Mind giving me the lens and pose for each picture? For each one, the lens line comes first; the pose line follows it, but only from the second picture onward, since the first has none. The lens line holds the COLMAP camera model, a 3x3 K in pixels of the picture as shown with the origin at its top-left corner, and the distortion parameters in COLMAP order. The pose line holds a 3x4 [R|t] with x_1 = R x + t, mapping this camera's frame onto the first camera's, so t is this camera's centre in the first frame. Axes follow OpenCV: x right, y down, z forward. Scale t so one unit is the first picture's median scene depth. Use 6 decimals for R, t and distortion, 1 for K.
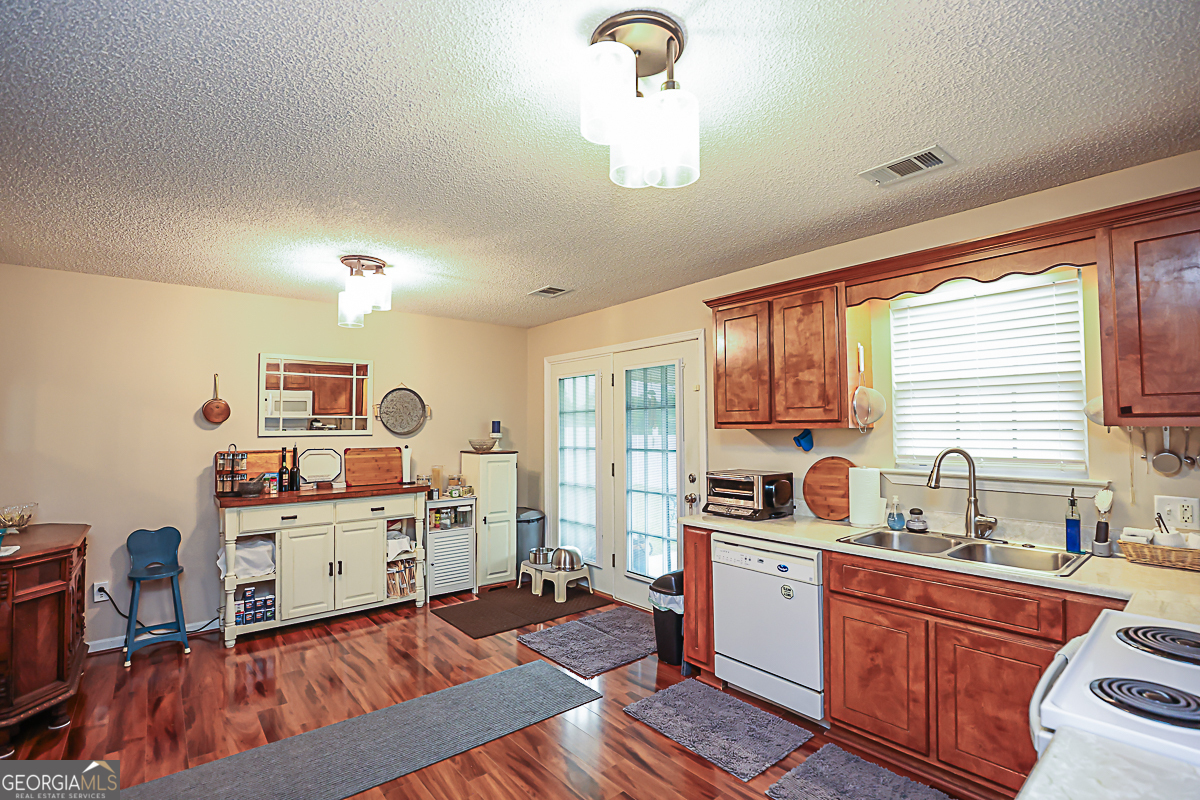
lens RADIAL K [[547.5, 0, 601.6], [0, 547.5, 406.5], [0, 0, 1]] dist [-0.035257, 0.005887]
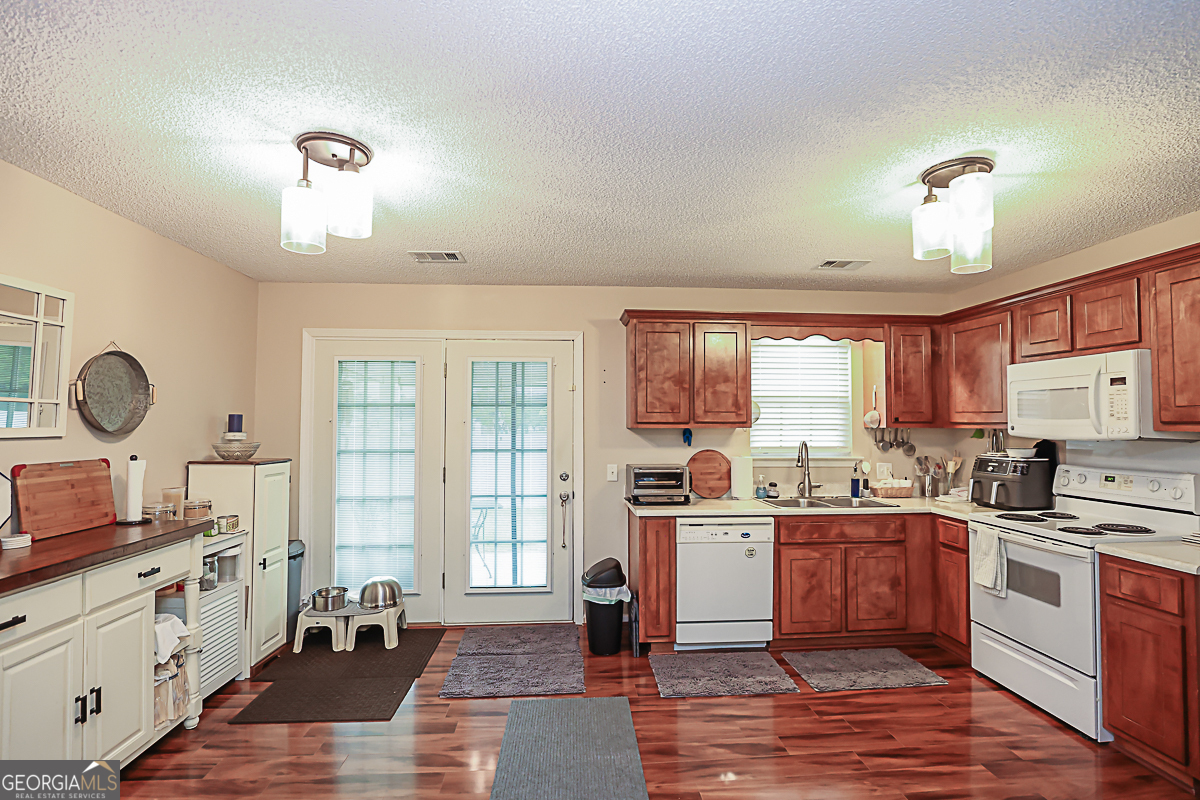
lens RADIAL K [[559.0, 0, 601.0], [0, 559.0, 406.9], [0, 0, 1]] dist [-0.038610, 0.008564]
pose [[0.581301, 0.035199, 0.812927, -0.811175], [-0.036548, 0.999185, -0.017129, 0.021613], [-0.812868, -0.019754, 0.582113, 0.432268]]
